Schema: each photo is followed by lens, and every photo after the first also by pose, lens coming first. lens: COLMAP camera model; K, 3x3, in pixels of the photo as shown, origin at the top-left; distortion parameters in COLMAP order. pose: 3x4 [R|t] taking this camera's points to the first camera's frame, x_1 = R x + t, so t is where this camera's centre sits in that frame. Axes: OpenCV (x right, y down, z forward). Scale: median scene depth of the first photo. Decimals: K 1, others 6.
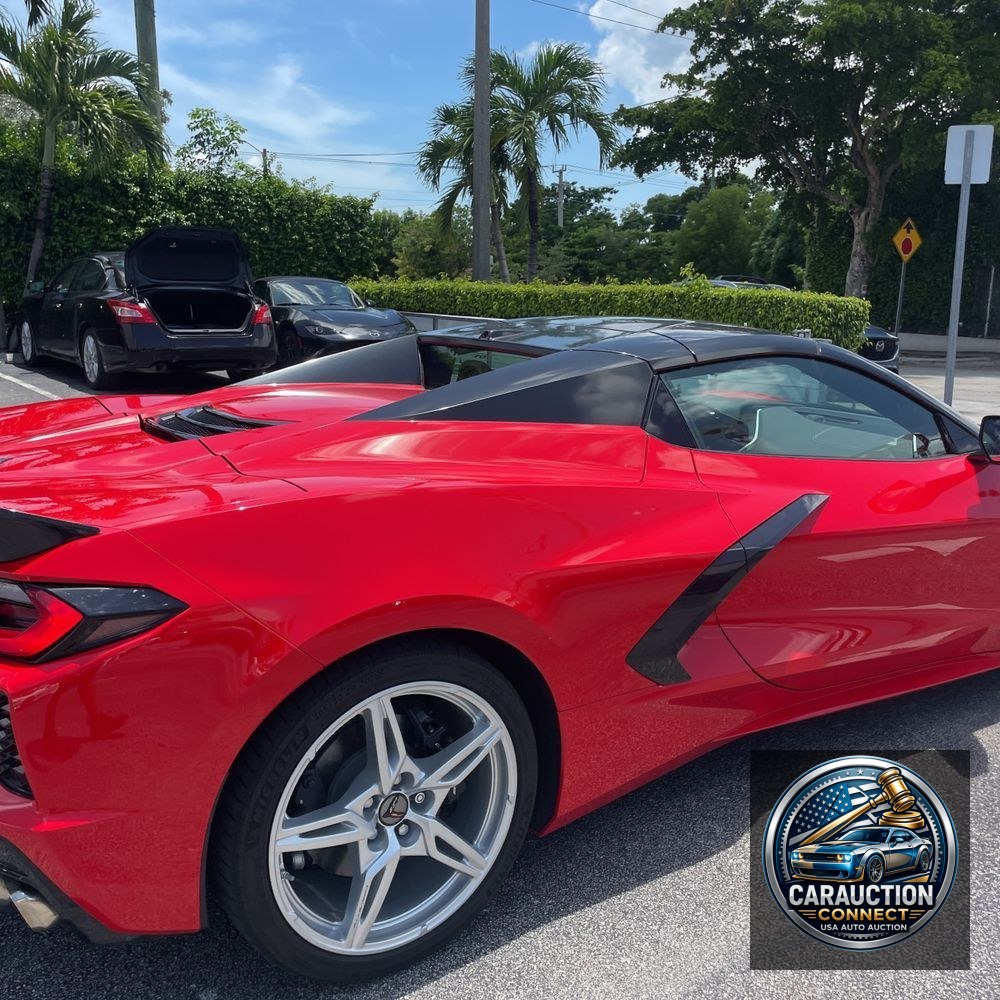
lens RADIAL K [[1027.4, 0, 503.9], [0, 1027.4, 493.8], [0, 0, 1]] dist [0.026374, 0.000000]
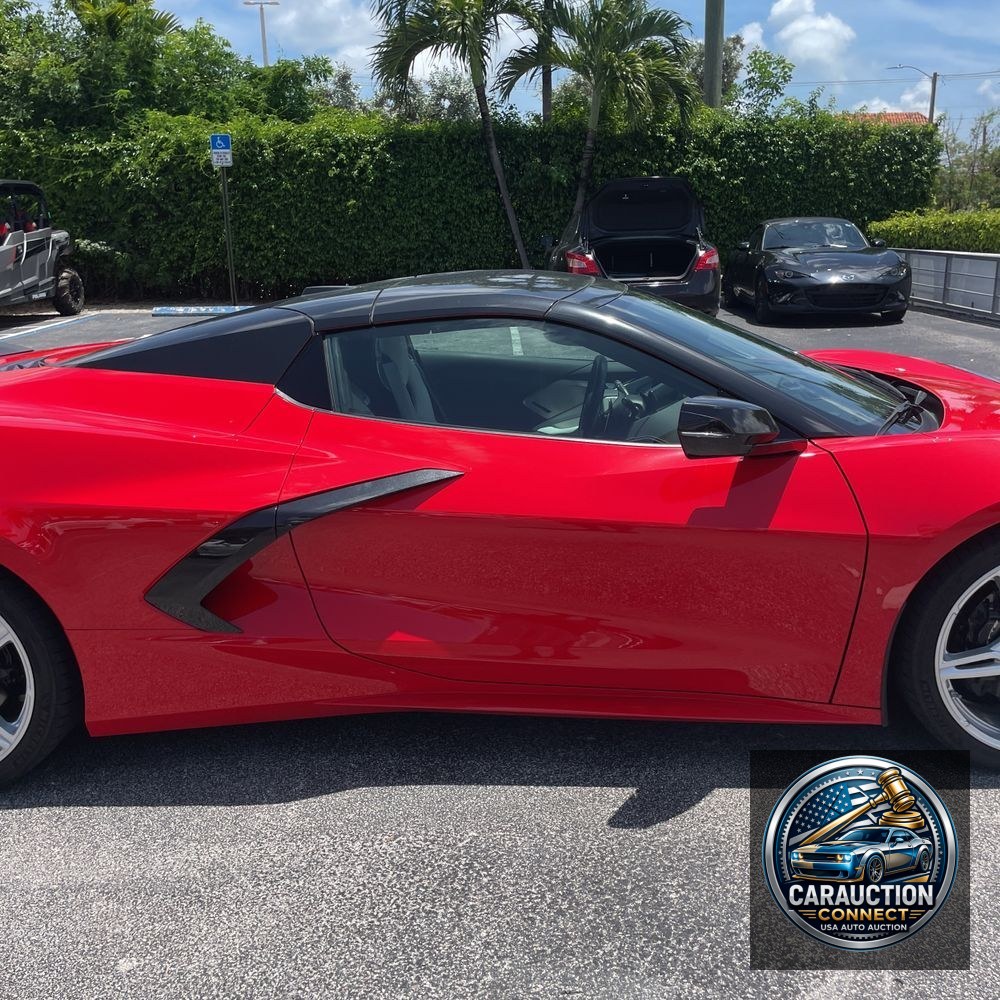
lens RADIAL K [[1027.4, 0, 486.7], [0, 1027.4, 484.2], [0, 0, 1]] dist [0.026374, 0.000000]
pose [[0.795046, 0.102343, -0.597853, 0.152196], [-0.075030, 0.994686, 0.070496, -0.009117], [0.601891, -0.011191, 0.798500, 0.050126]]
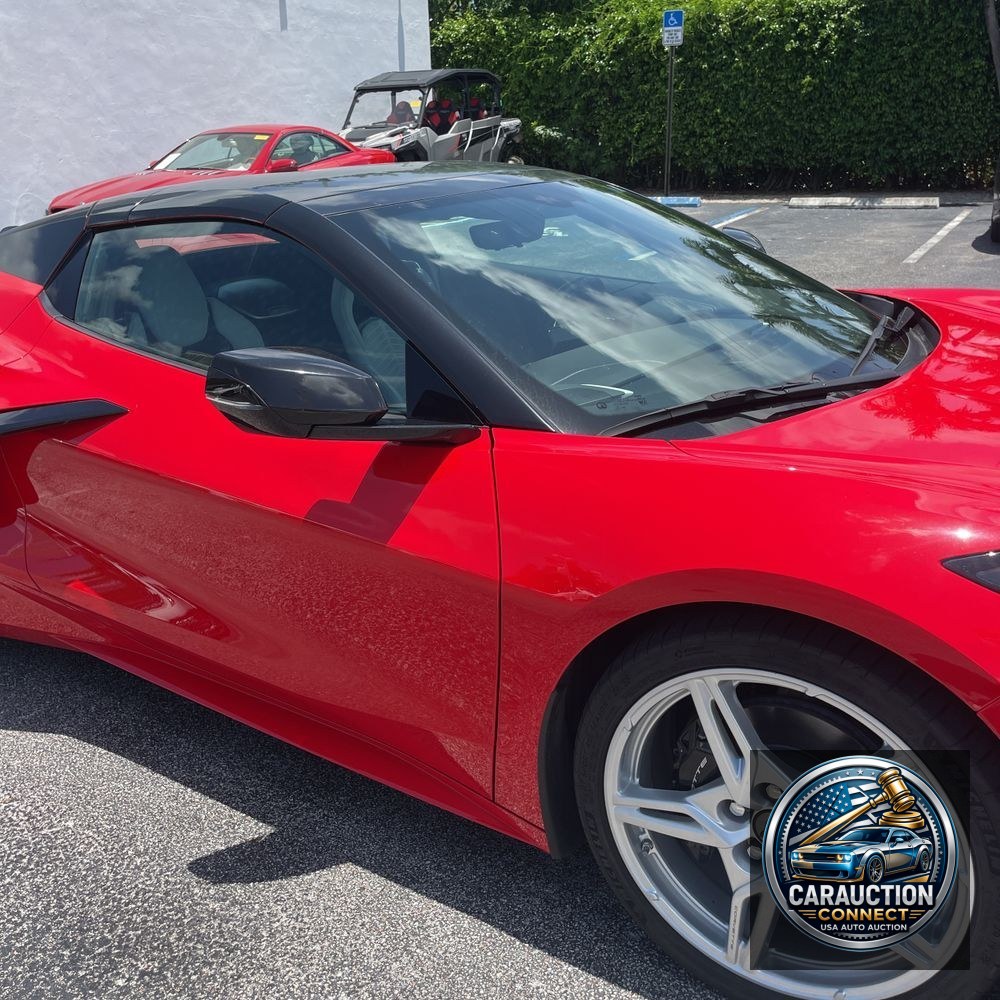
lens RADIAL K [[1027.4, 0, 498.6], [0, 1027.4, 479.7], [0, 0, 1]] dist [0.026374, 0.000000]
pose [[0.406391, 0.256620, -0.876922, 0.192358], [-0.136075, 0.966045, 0.219639, -0.026791], [0.903510, 0.030068, 0.427512, 0.159596]]
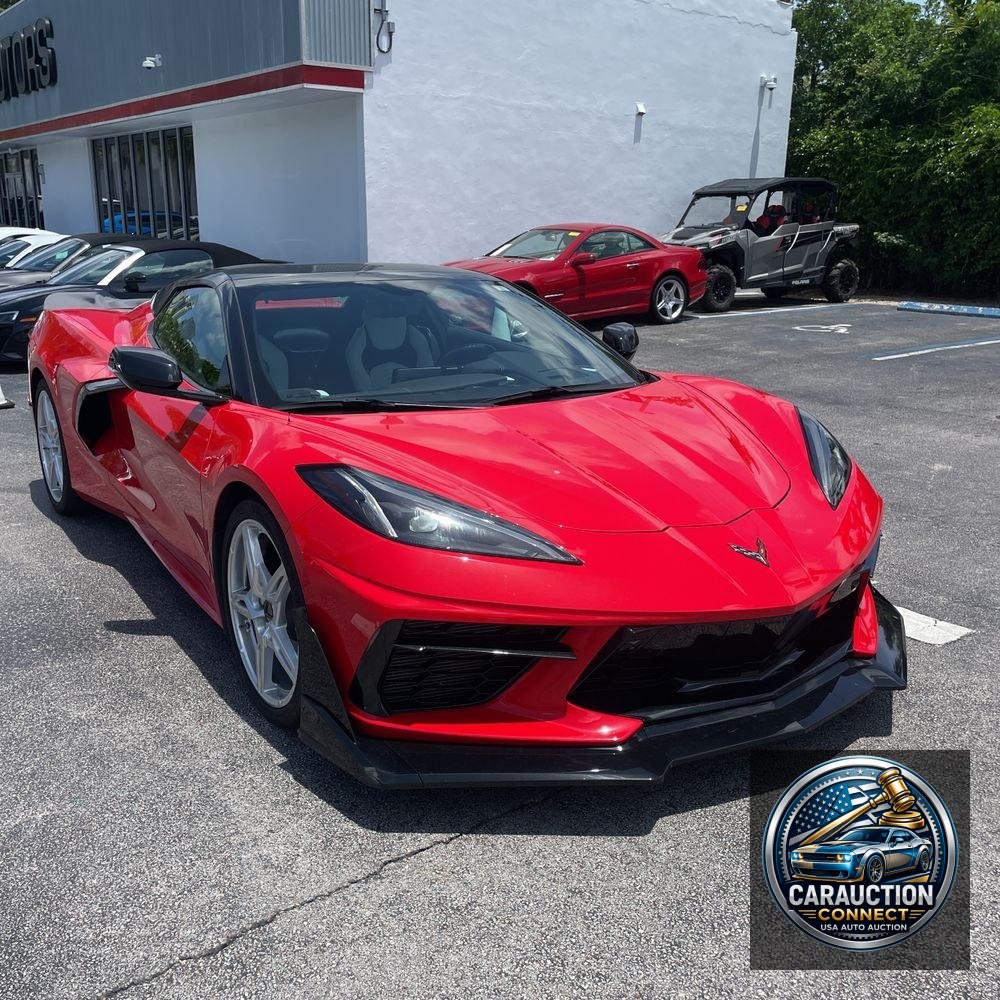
lens RADIAL K [[1027.4, 0, 498.4], [0, 1027.4, 470.3], [0, 0, 1]] dist [0.026374, 0.000000]
pose [[0.002594, 0.204979, -0.978763, 0.299366], [-0.203847, 0.958323, 0.200158, -0.046426], [0.978999, 0.198998, 0.044270, 0.248537]]
